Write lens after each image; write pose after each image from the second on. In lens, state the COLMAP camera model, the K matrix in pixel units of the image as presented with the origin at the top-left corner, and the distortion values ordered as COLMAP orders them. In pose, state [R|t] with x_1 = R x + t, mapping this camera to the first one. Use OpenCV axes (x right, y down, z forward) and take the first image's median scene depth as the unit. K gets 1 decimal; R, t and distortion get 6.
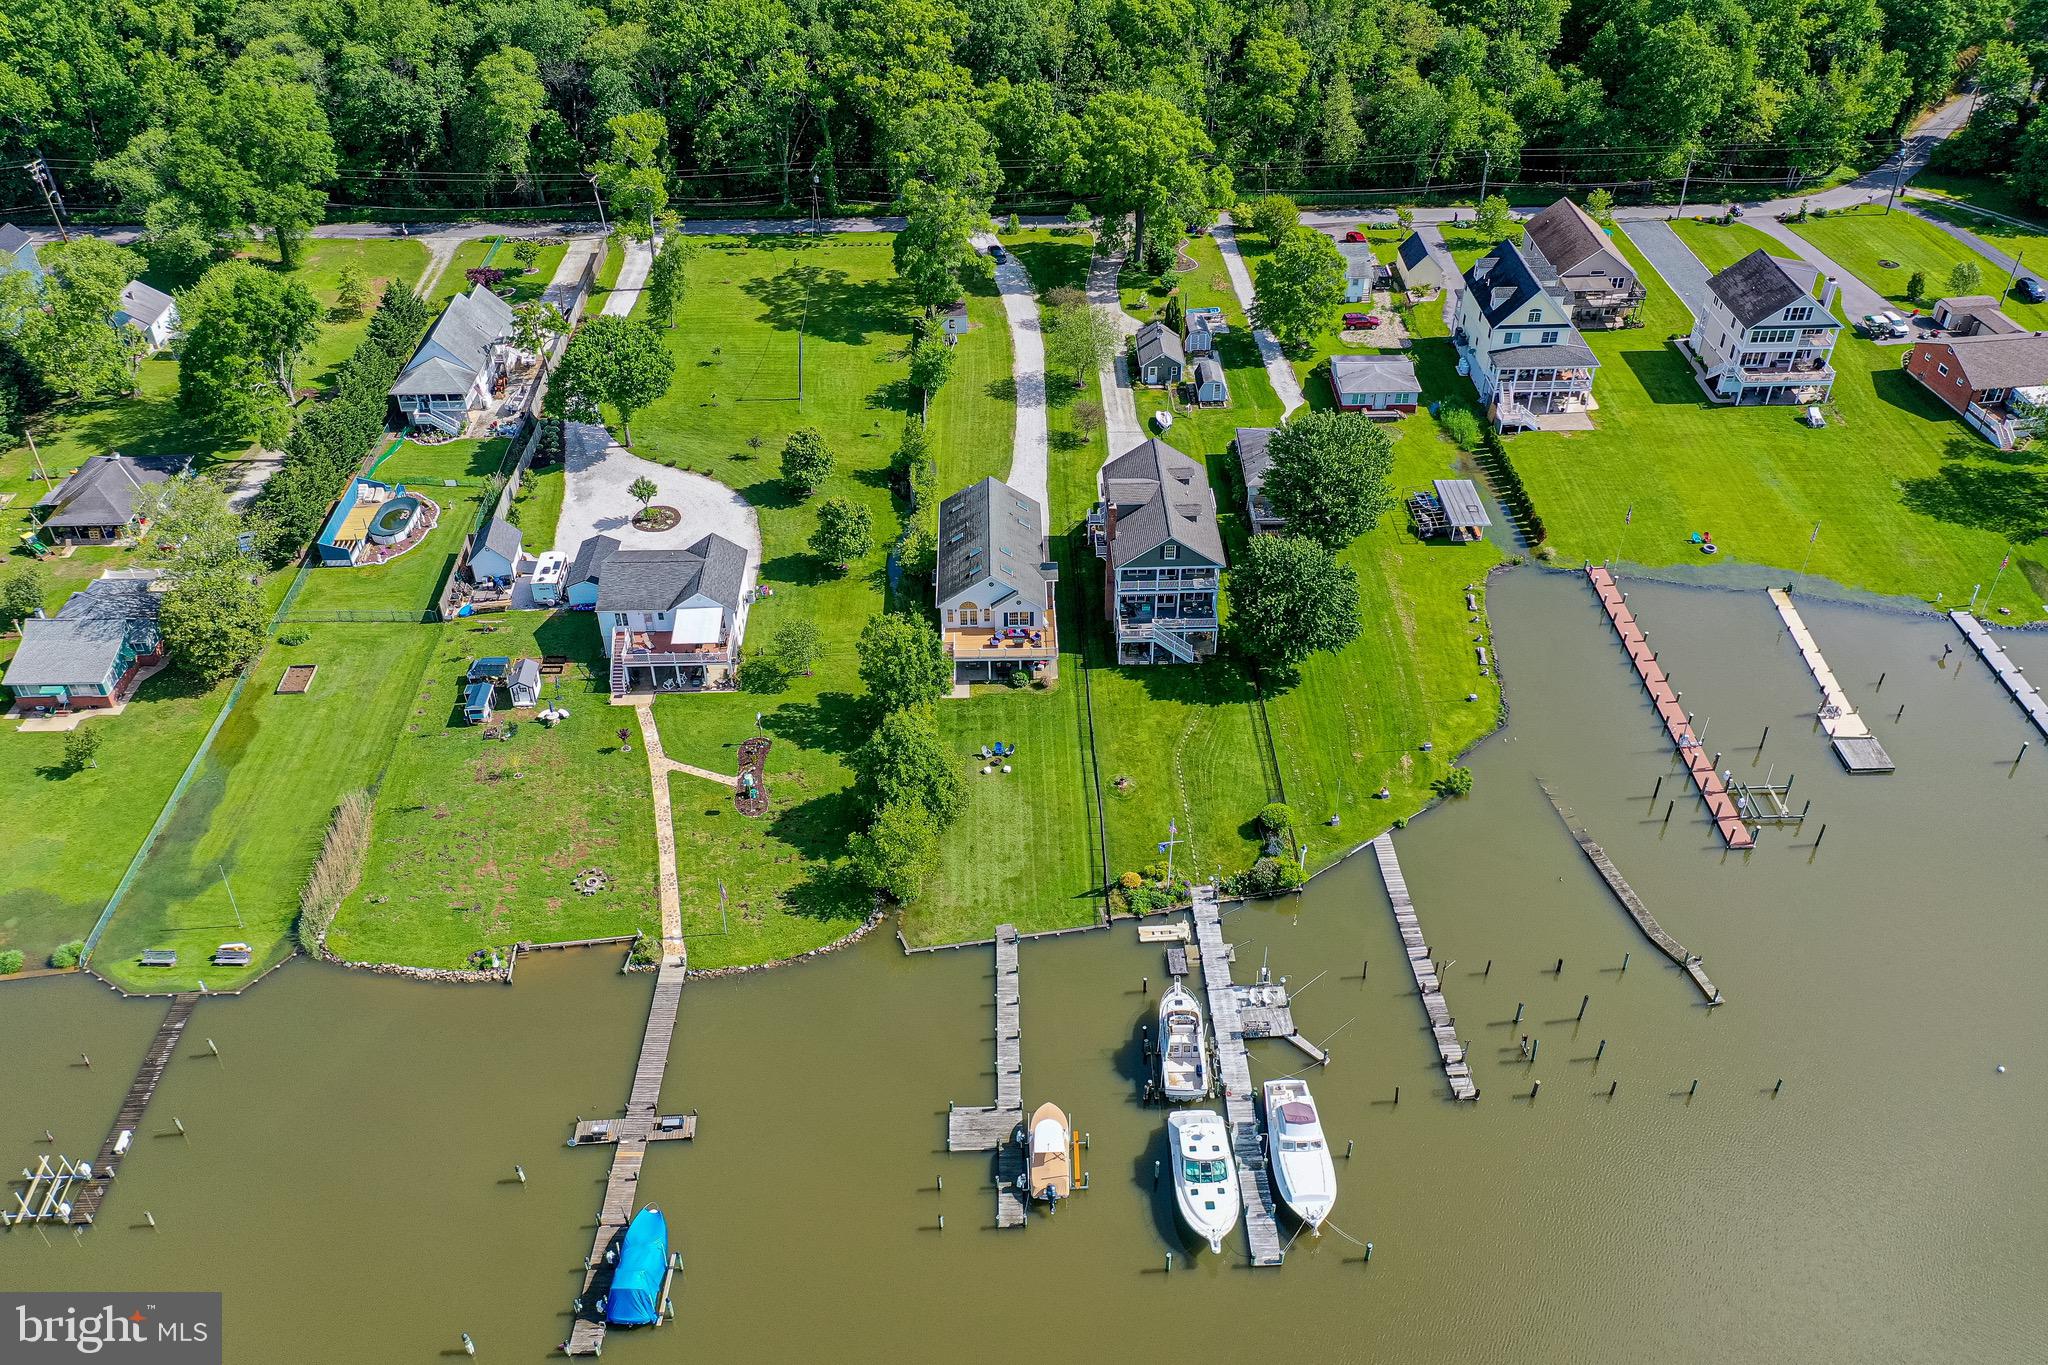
lens RADIAL K [[1620.5, 0, 1014.8], [0, 1620.5, 668.5], [0, 0, 1]] dist [0.004529, -0.004089]
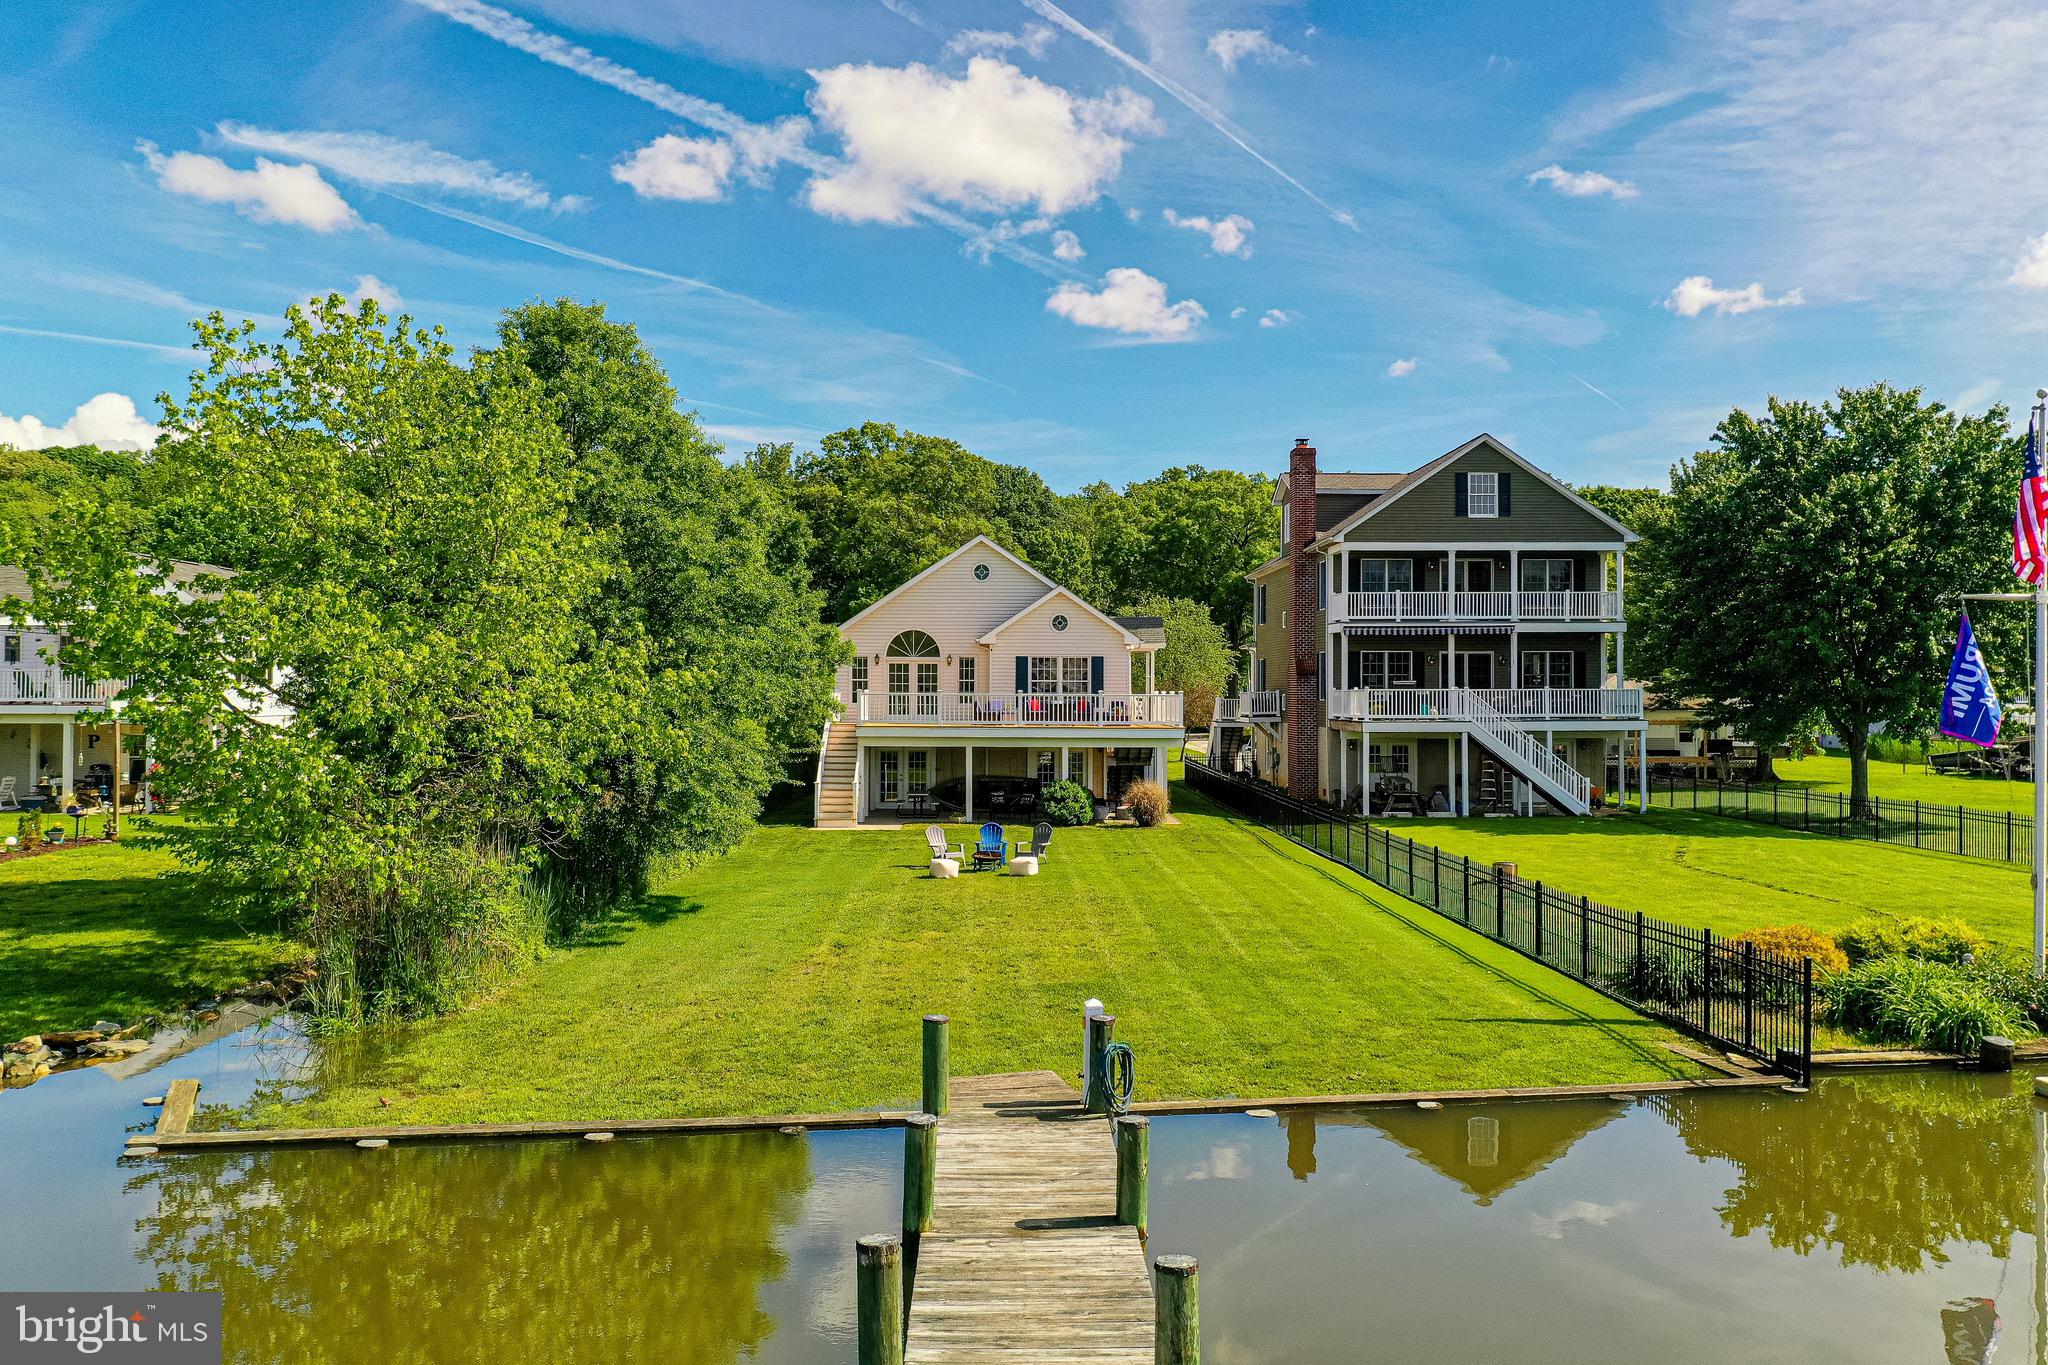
lens RADIAL K [[1620.5, 0, 1024.5], [0, 1620.5, 684.3], [0, 0, 1]] dist [0.004529, -0.004089]
pose [[0.999896, 0.014034, -0.003394, -0.003695], [-0.013167, 0.789840, -0.613172, 0.178100], [-0.005924, 0.613152, 0.789942, 0.725610]]
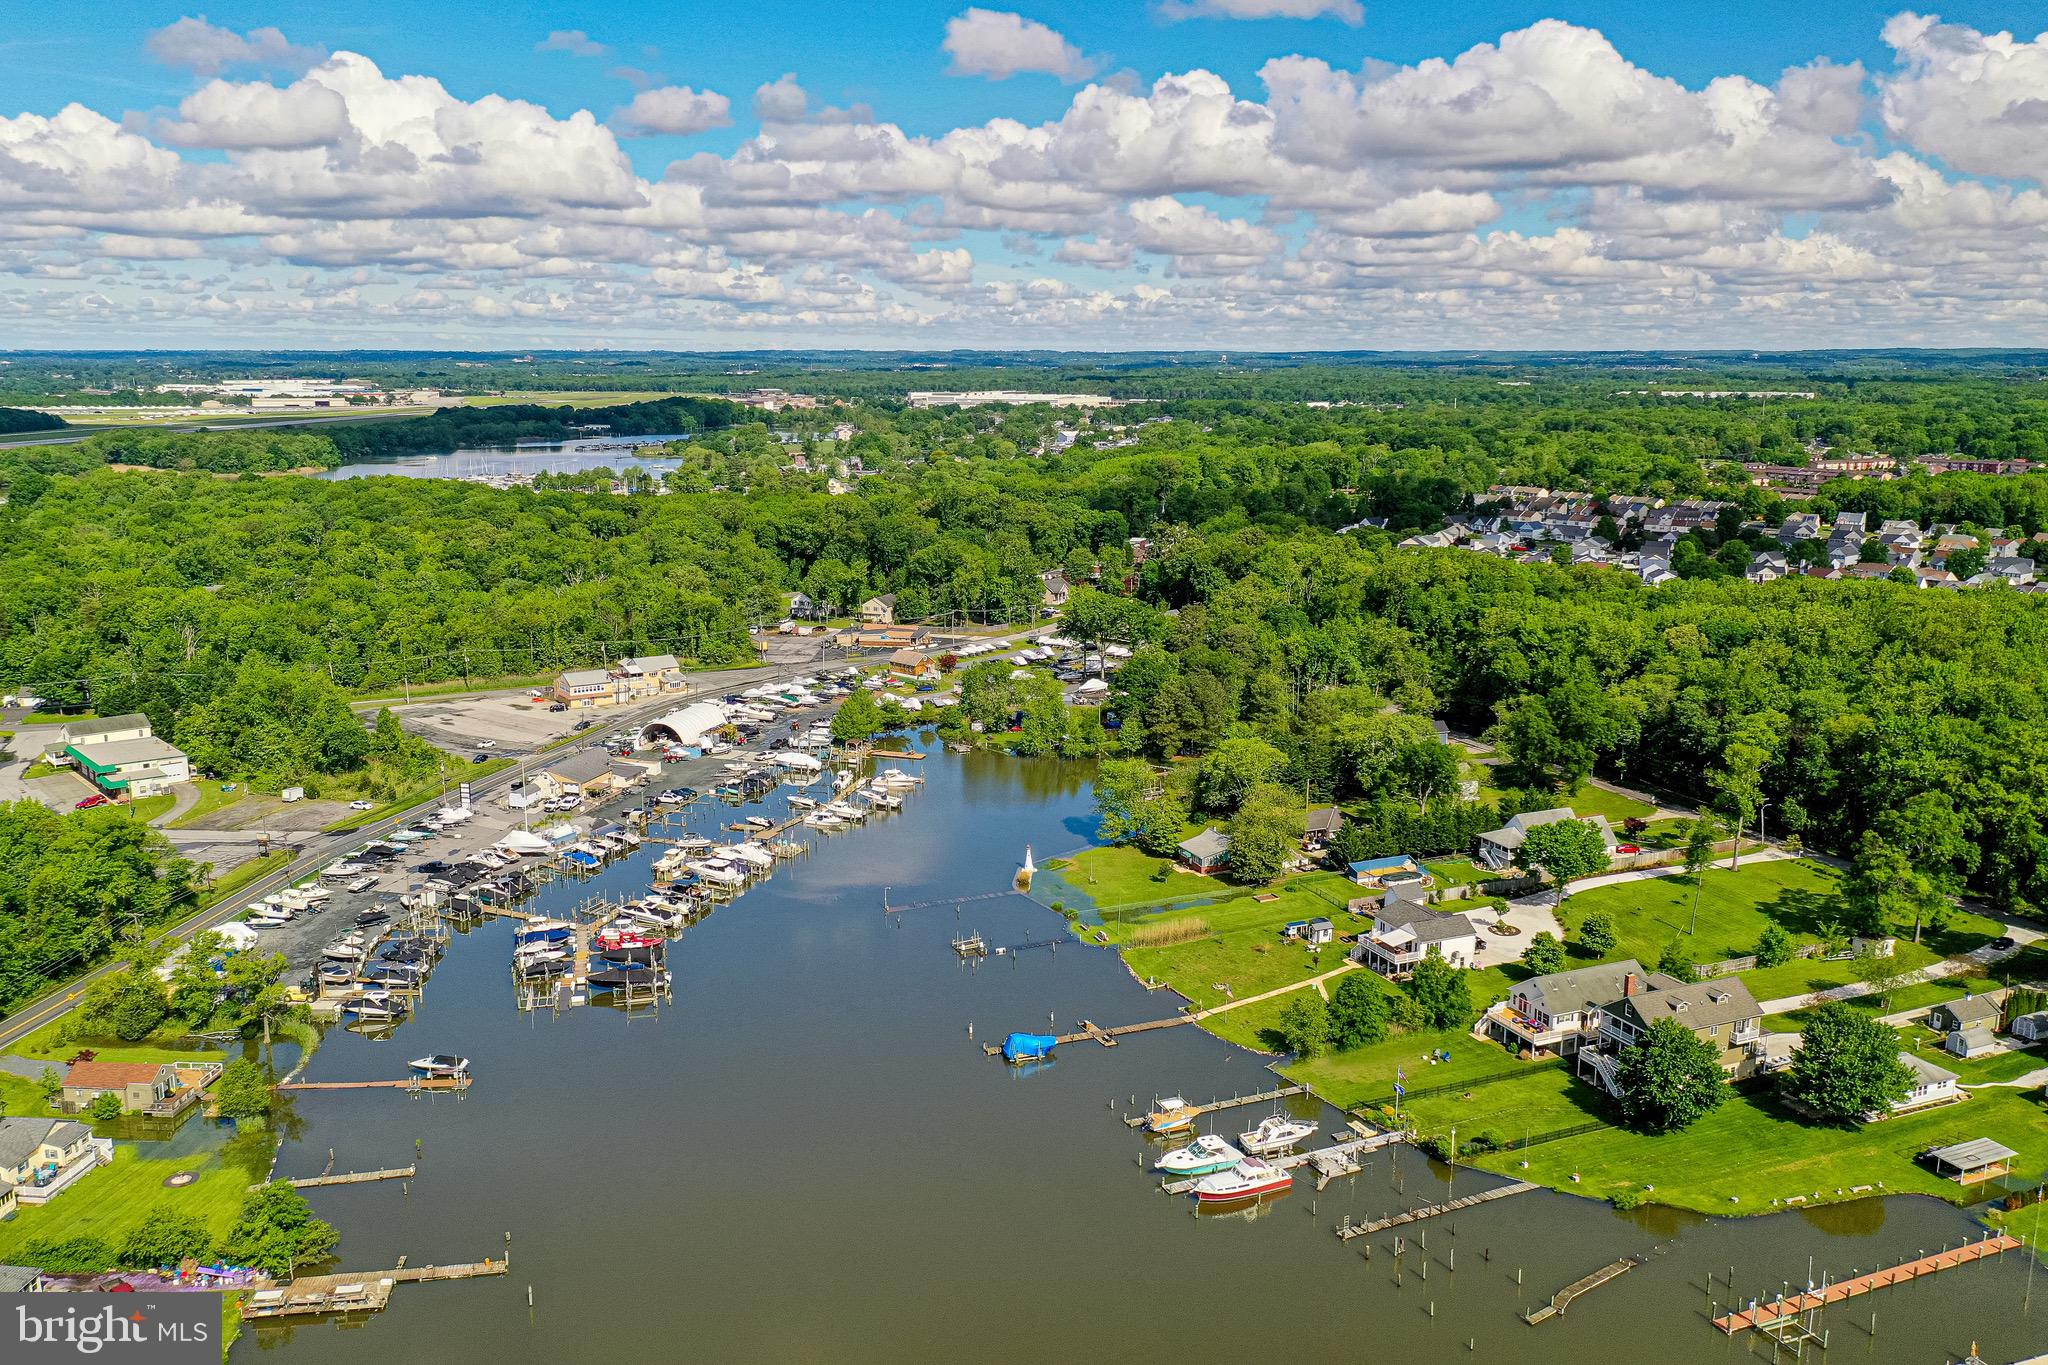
lens RADIAL K [[1620.5, 0, 1027.5], [0, 1620.5, 680.8], [0, 0, 1]] dist [0.004529, -0.004089]
pose [[0.374244, 0.188007, -0.908072, 1.081047], [-0.564502, 0.823082, -0.062237, 0.070926], [0.735717, 0.535900, 0.414164, -0.097862]]
